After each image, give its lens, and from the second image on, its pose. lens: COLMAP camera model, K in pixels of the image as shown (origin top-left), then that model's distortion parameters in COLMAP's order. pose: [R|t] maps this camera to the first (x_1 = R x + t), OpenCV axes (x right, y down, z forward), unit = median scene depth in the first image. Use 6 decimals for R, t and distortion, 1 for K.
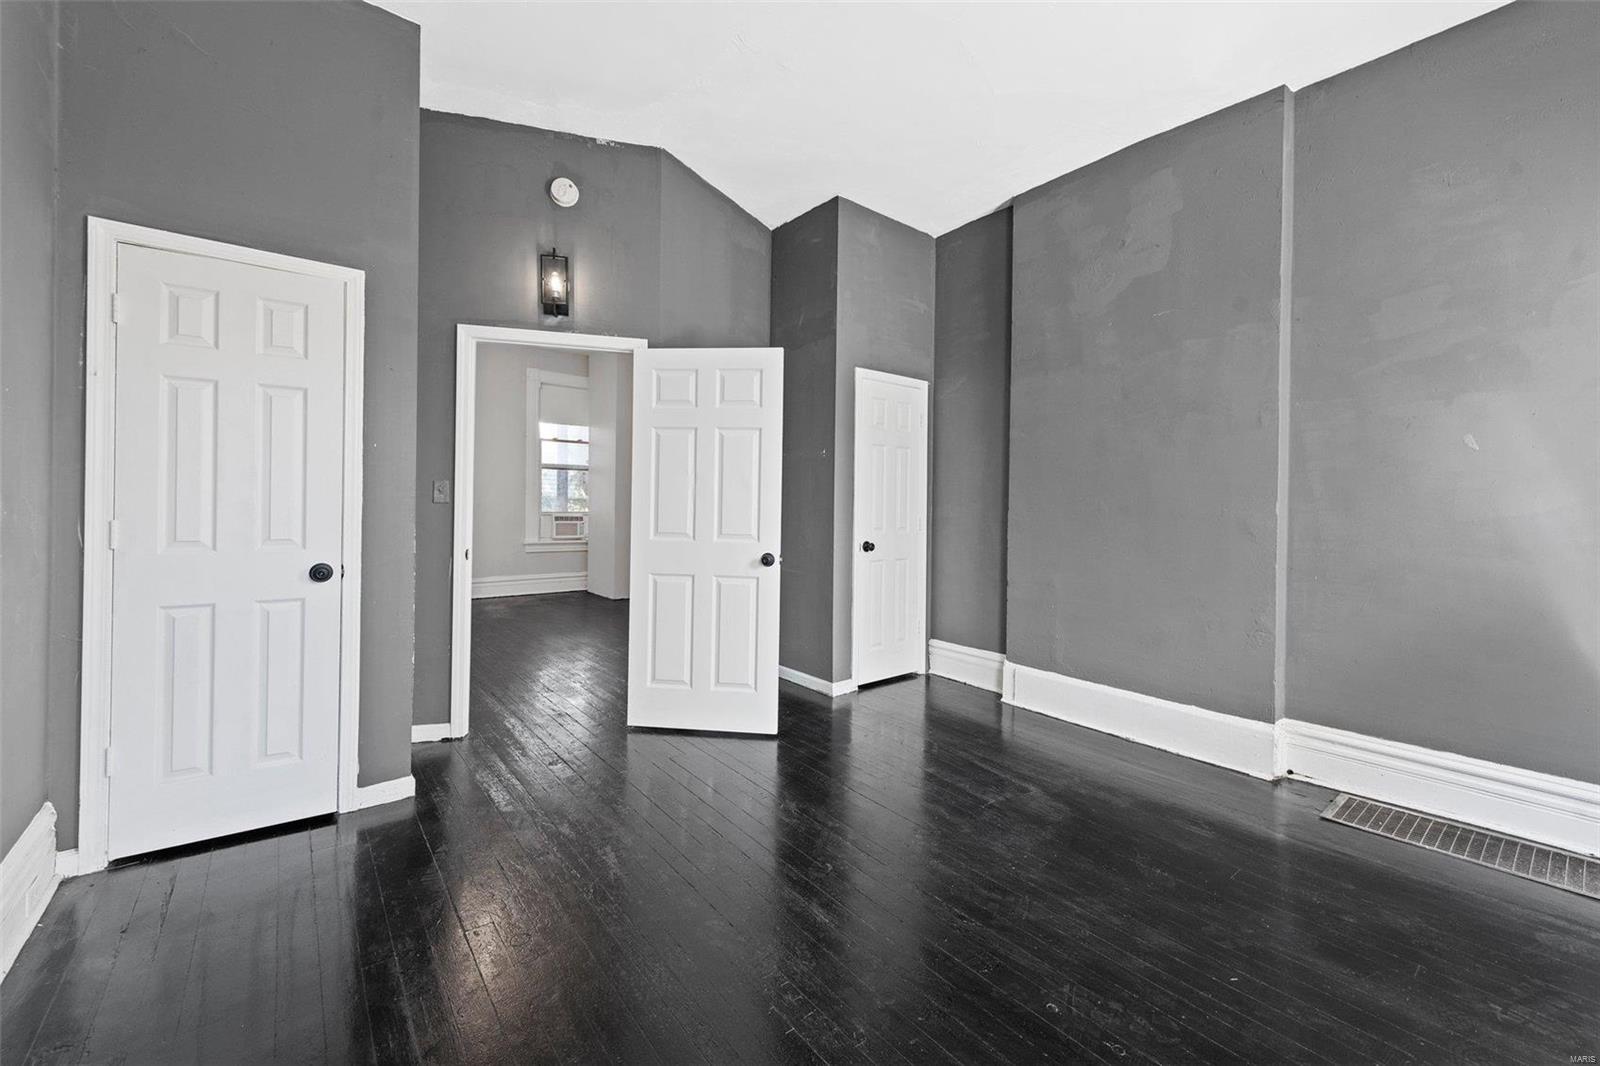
lens RADIAL K [[641.8, 0, 804.4], [0, 641.8, 525.1], [0, 0, 1]] dist [0.013189, -0.004477]
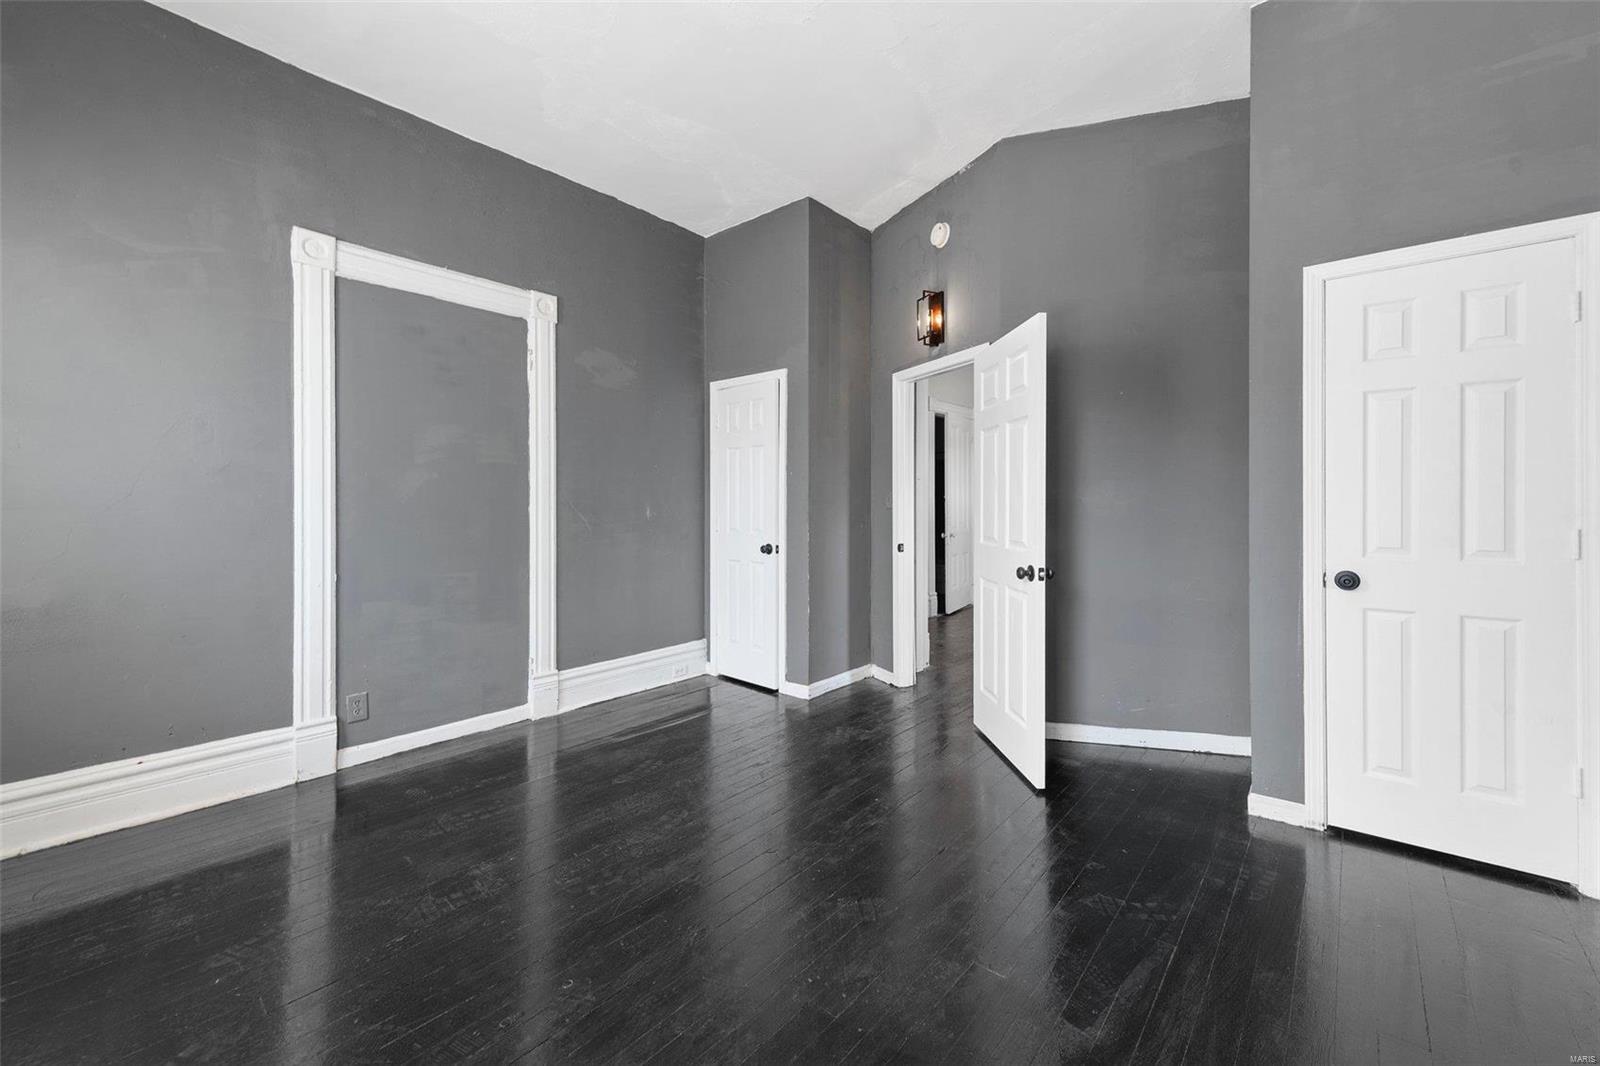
lens RADIAL K [[641.8, 0, 804.4], [0, 641.8, 525.1], [0, 0, 1]] dist [0.013189, -0.004477]
pose [[0.183116, 0.014613, -0.982983, 0.847354], [-0.026995, 0.999587, 0.009831, -0.008541], [0.982721, 0.024736, 0.183434, 0.671102]]
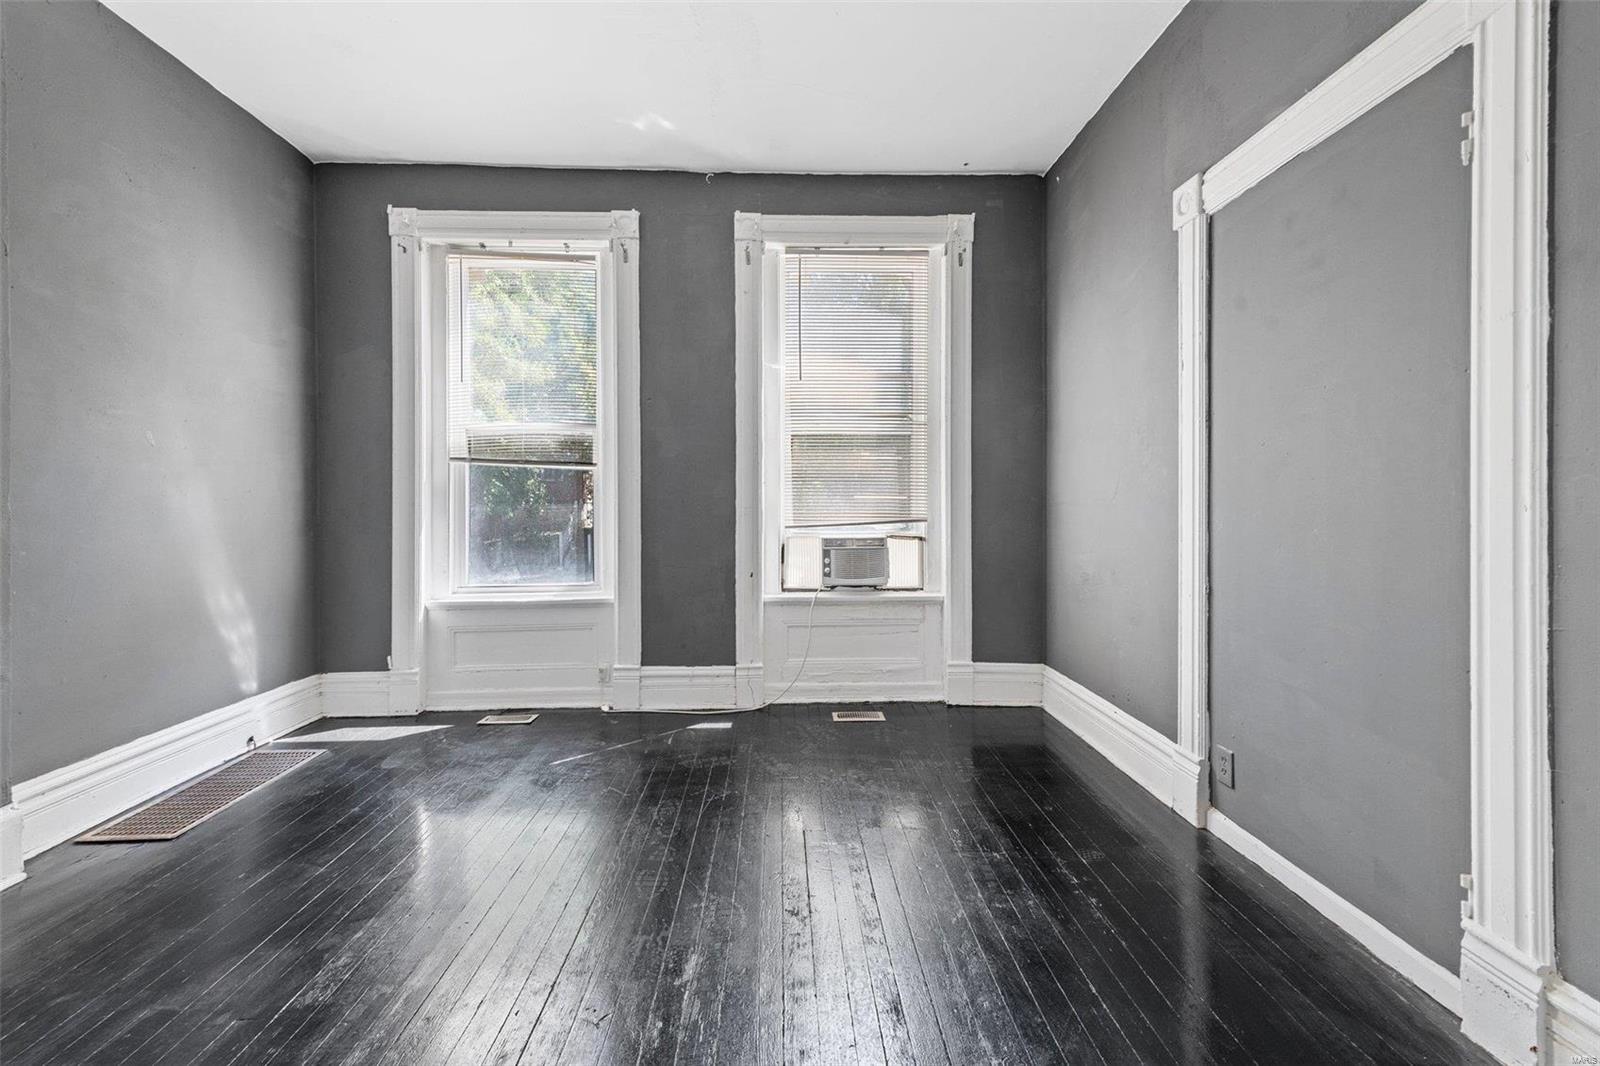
lens RADIAL K [[641.8, 0, 804.4], [0, 641.8, 525.1], [0, 0, 1]] dist [0.013189, -0.004477]
pose [[-0.808002, -0.029309, 0.588451, -0.416841], [0.008417, 0.998086, 0.061270, -0.035594], [-0.589120, 0.054459, -0.806208, 1.114196]]
